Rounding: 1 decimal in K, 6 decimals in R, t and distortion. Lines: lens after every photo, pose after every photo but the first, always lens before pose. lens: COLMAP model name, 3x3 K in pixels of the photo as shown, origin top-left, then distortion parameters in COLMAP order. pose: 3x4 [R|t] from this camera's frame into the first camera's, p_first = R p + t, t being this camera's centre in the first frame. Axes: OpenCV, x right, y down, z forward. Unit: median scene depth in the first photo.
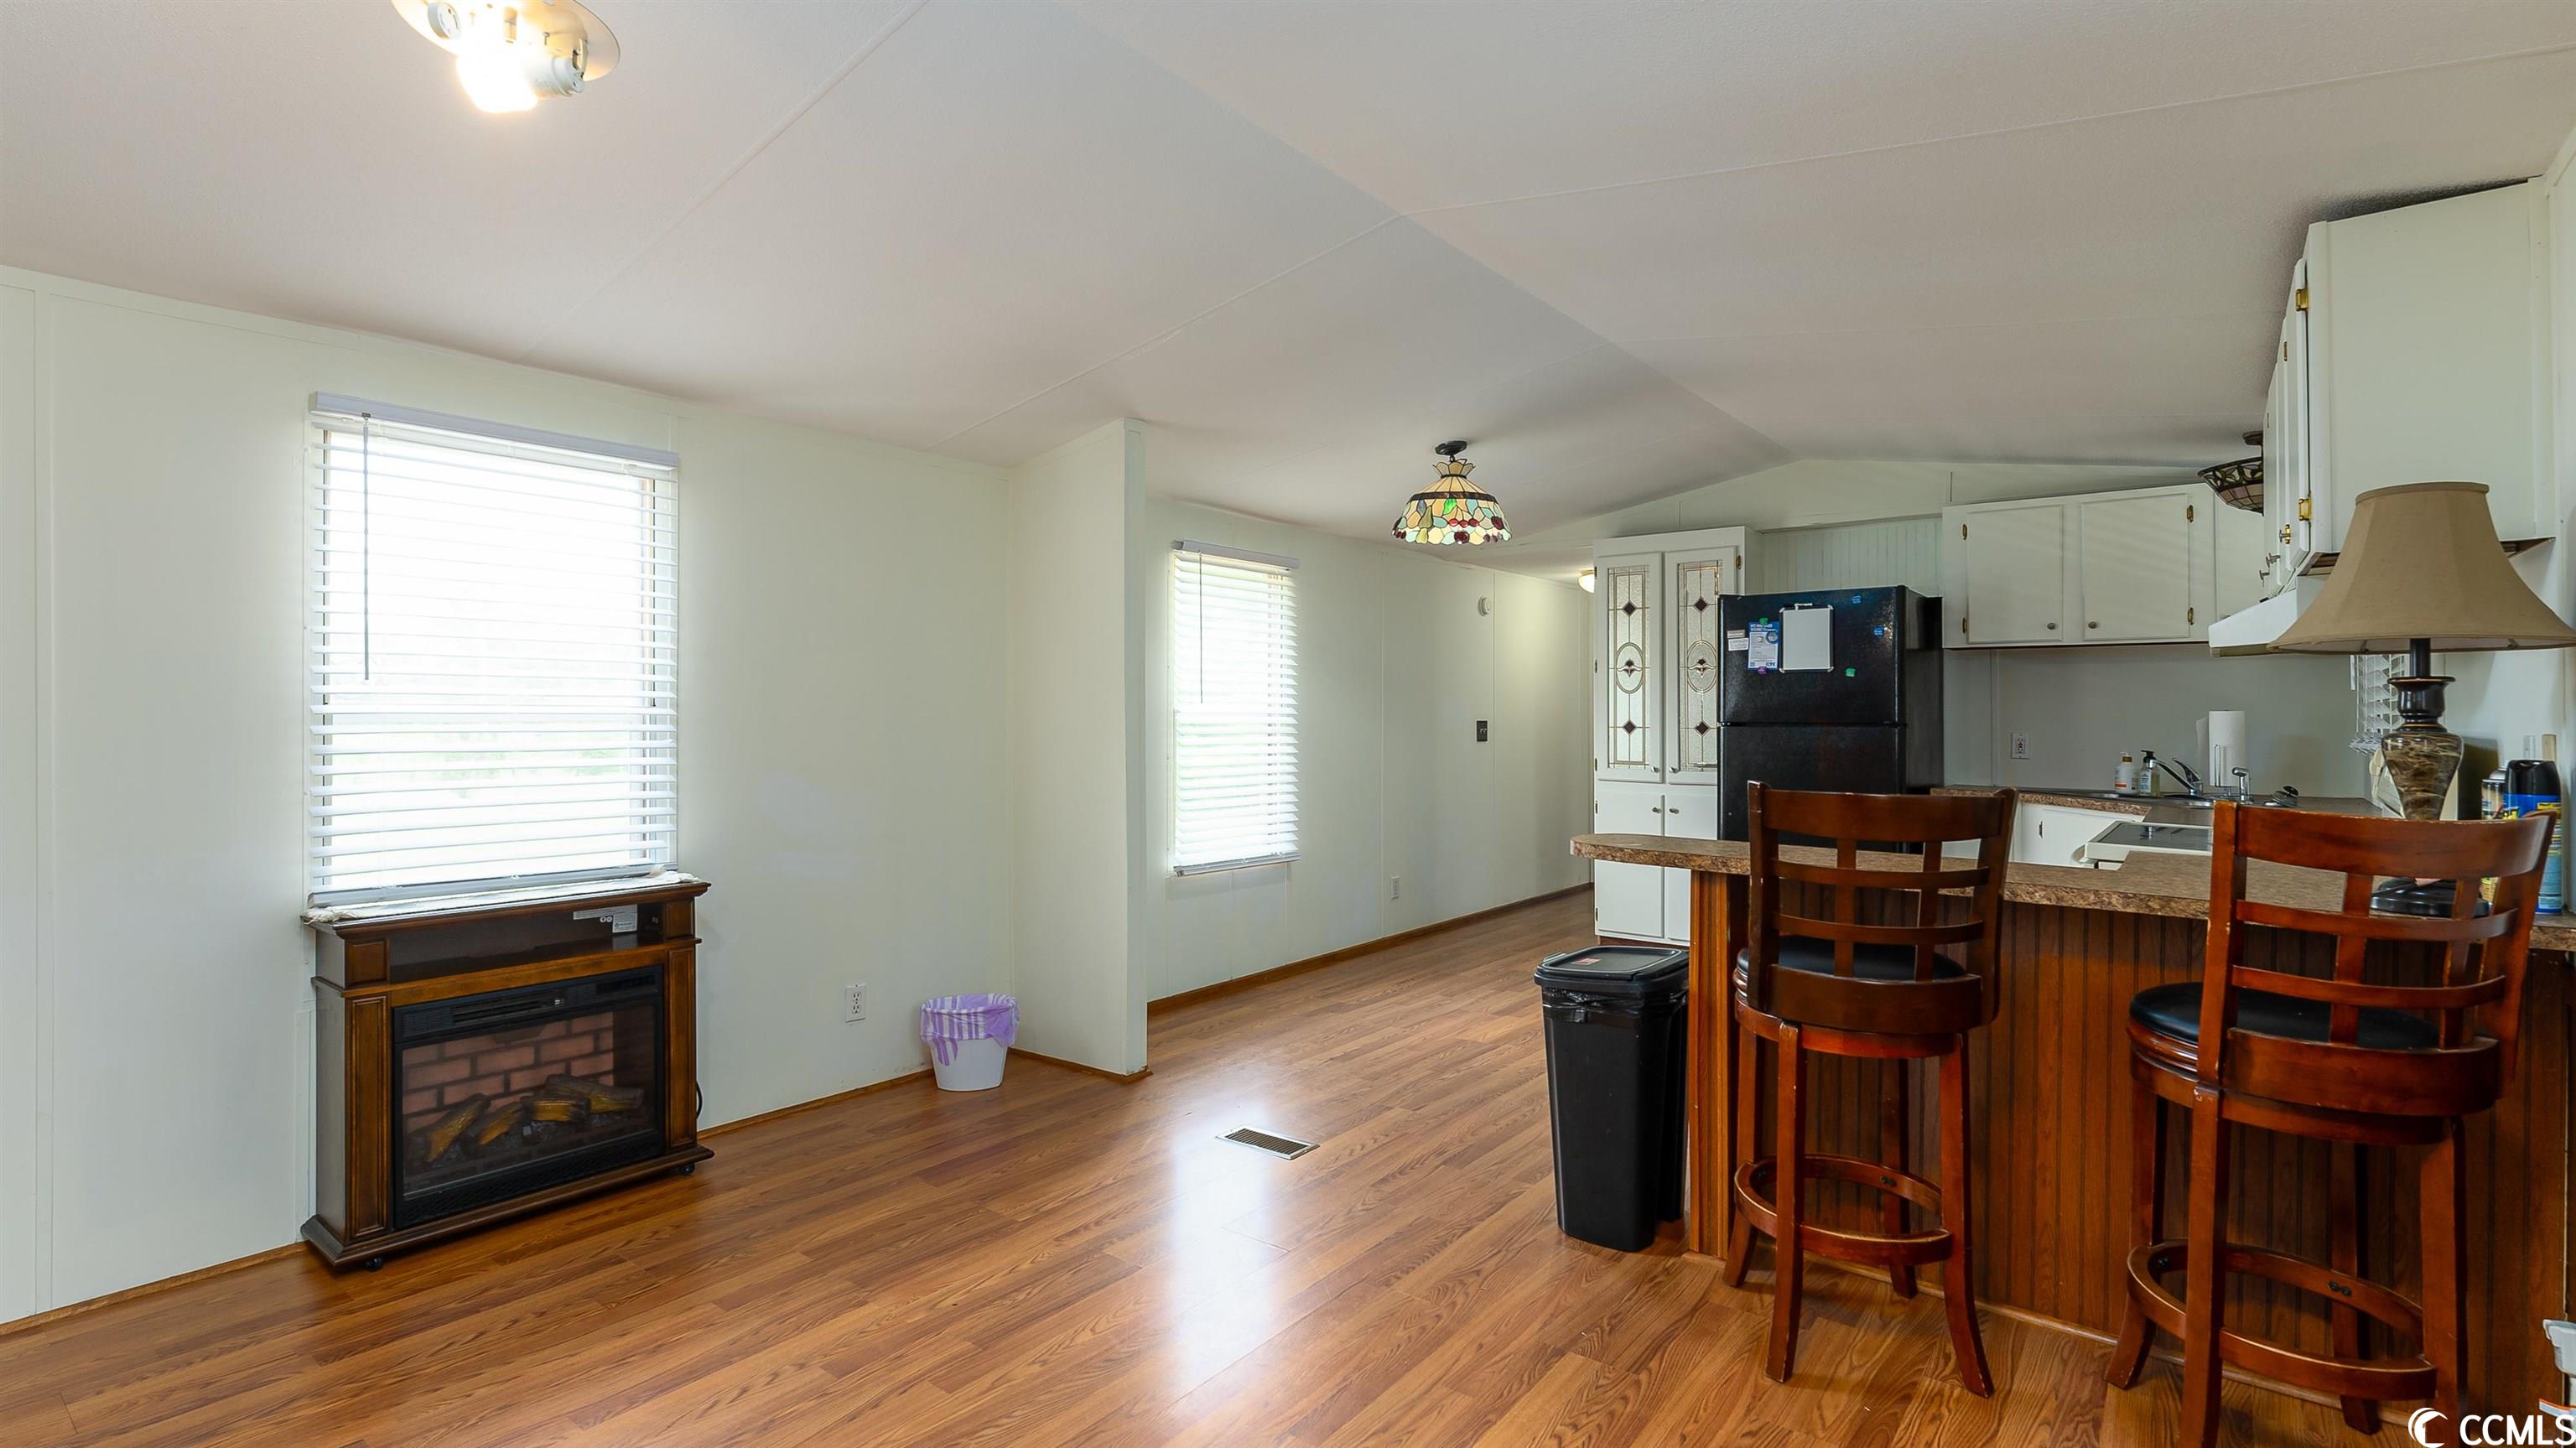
lens RADIAL K [[1177.7, 0, 1297.7], [0, 1177.7, 701.8], [0, 0, 1]] dist [0.001753, -0.000657]
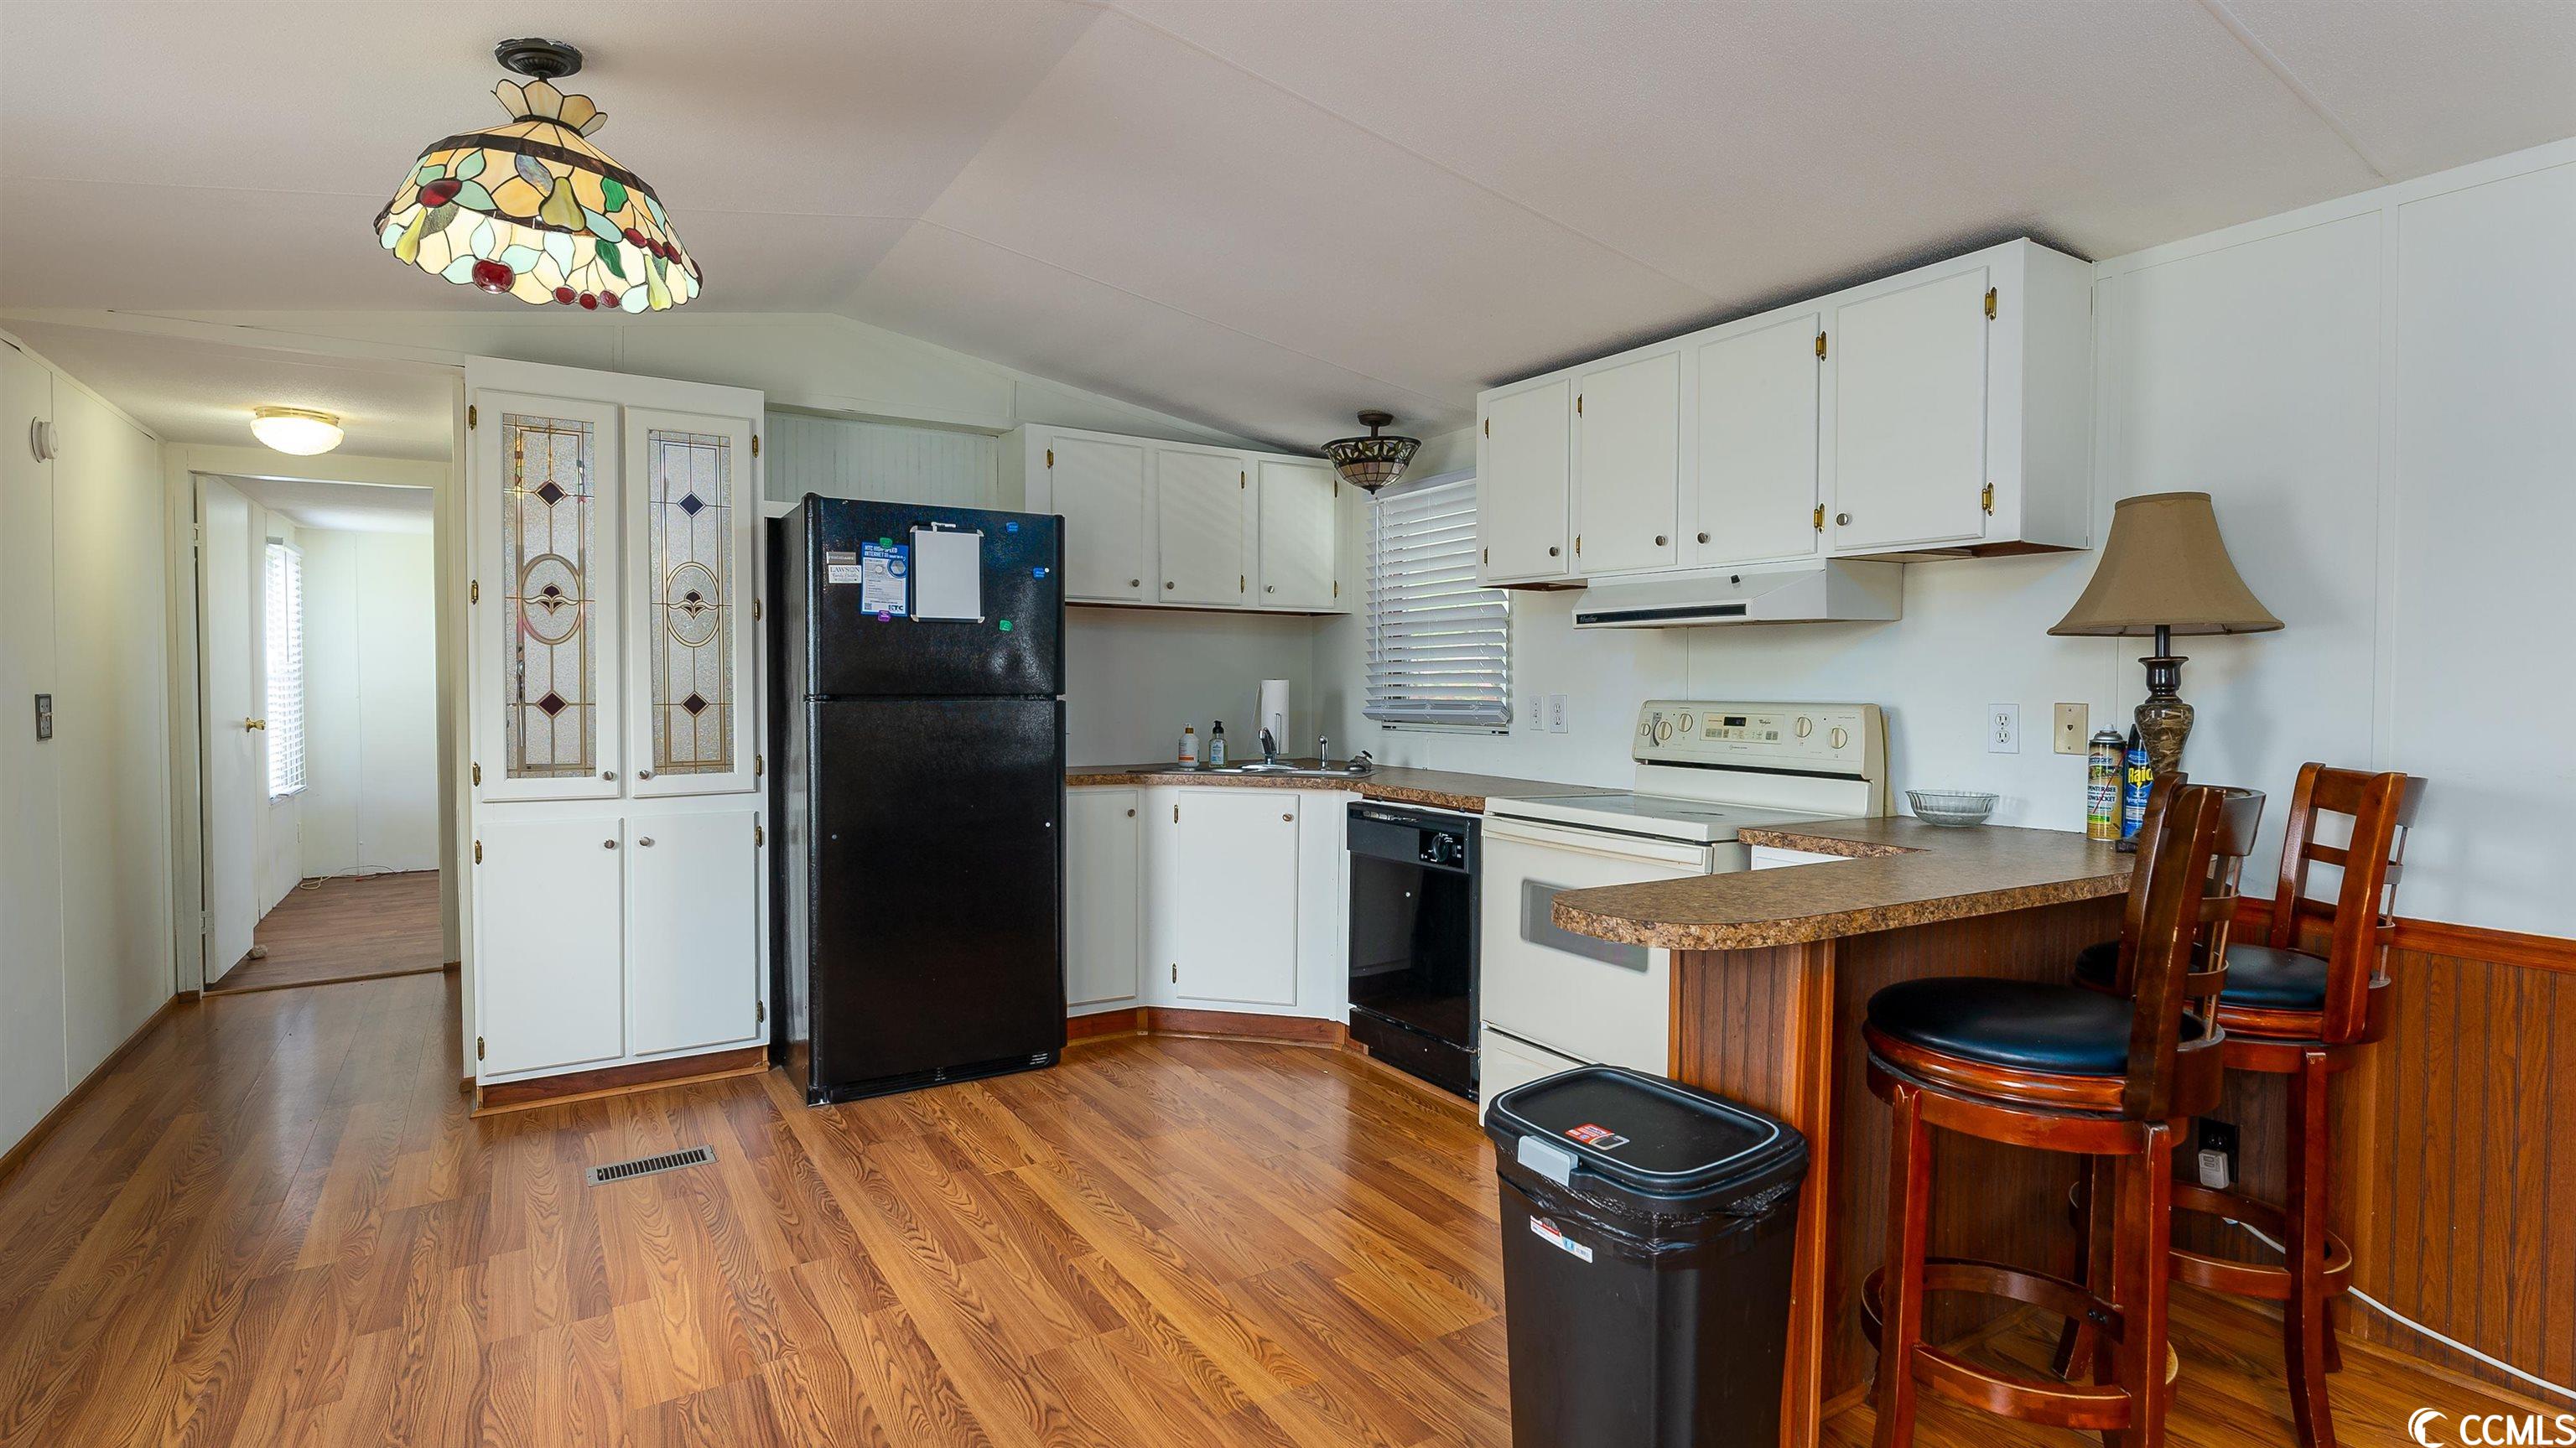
lens RADIAL K [[1262.6, 0, 1320.7], [0, 1262.6, 726.1], [0, 0, 1]] dist [0.000767, 0.001548]
pose [[0.327642, -0.031965, 0.944261, -0.277172], [-0.013738, 0.999161, 0.038591, 0.005847], [-0.944702, -0.025617, 0.326928, 0.739459]]
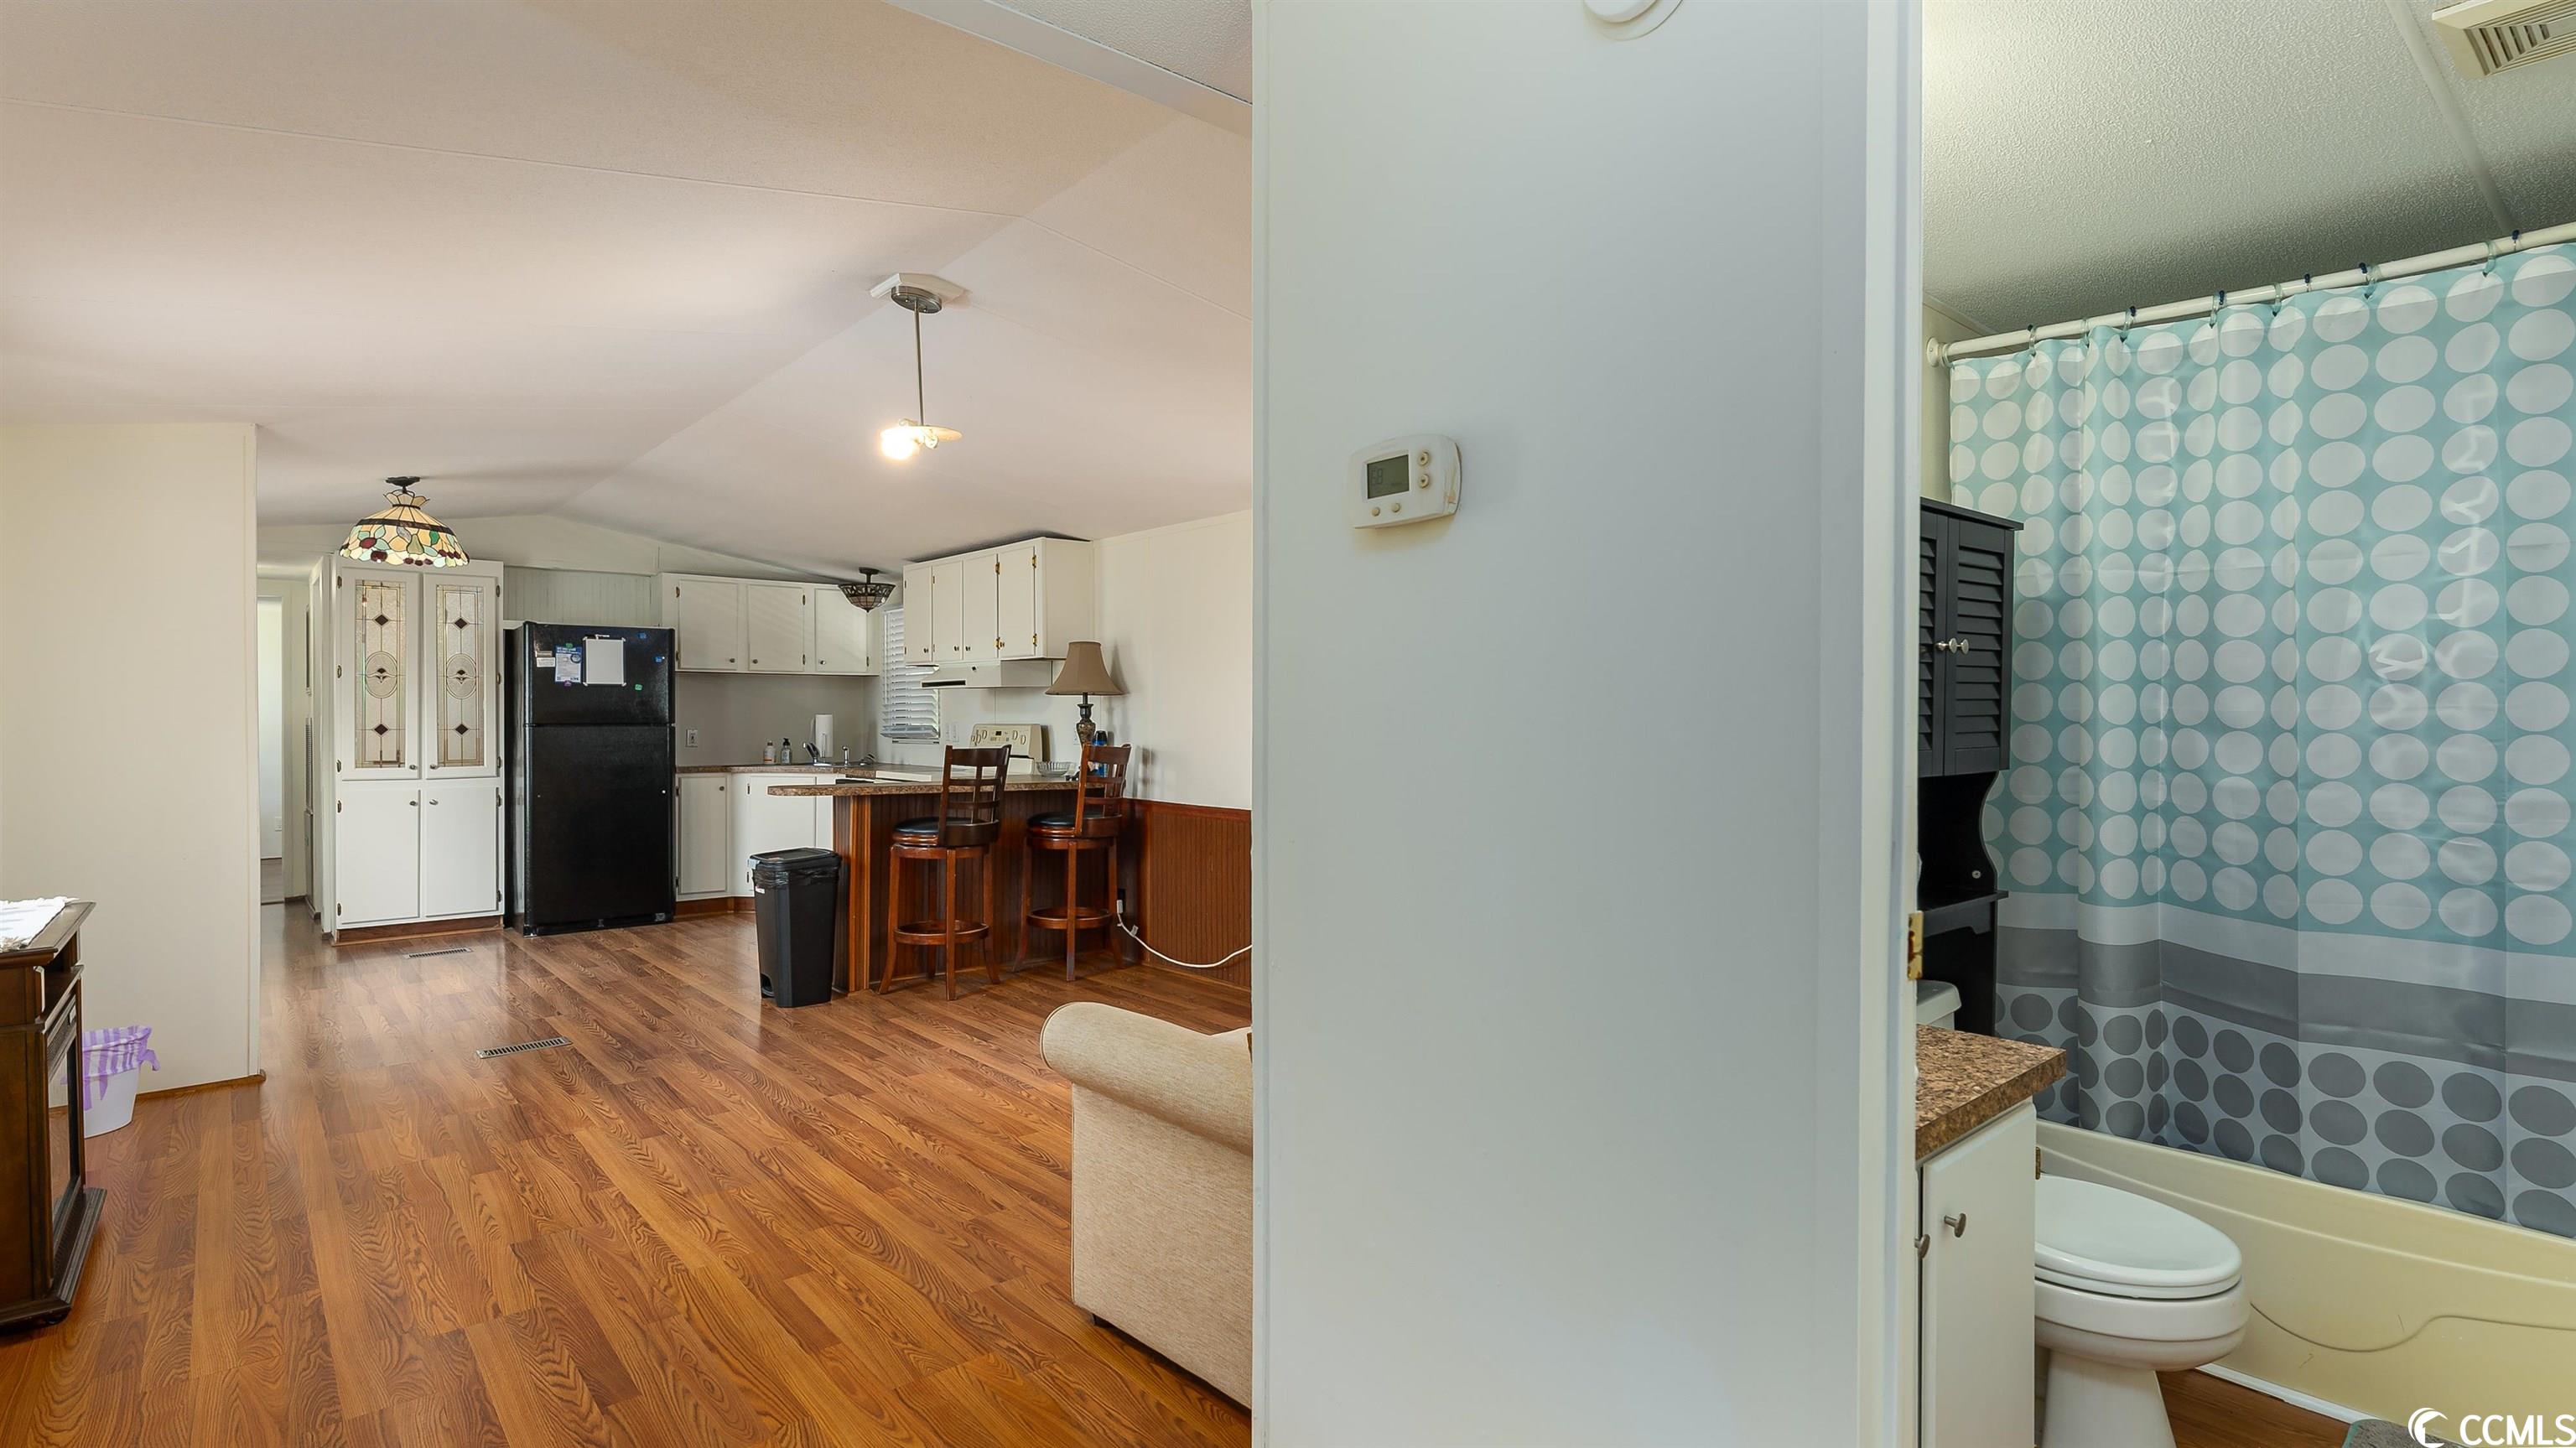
lens RADIAL K [[1262.6, 0, 1324.6], [0, 1262.6, 722.2], [0, 0, 1]] dist [0.000767, 0.001548]
pose [[0.187136, -0.006156, 0.982315, -1.137253], [-0.008157, 0.999936, 0.007820, -0.002308], [-0.982300, -0.009476, 0.187074, -0.113375]]
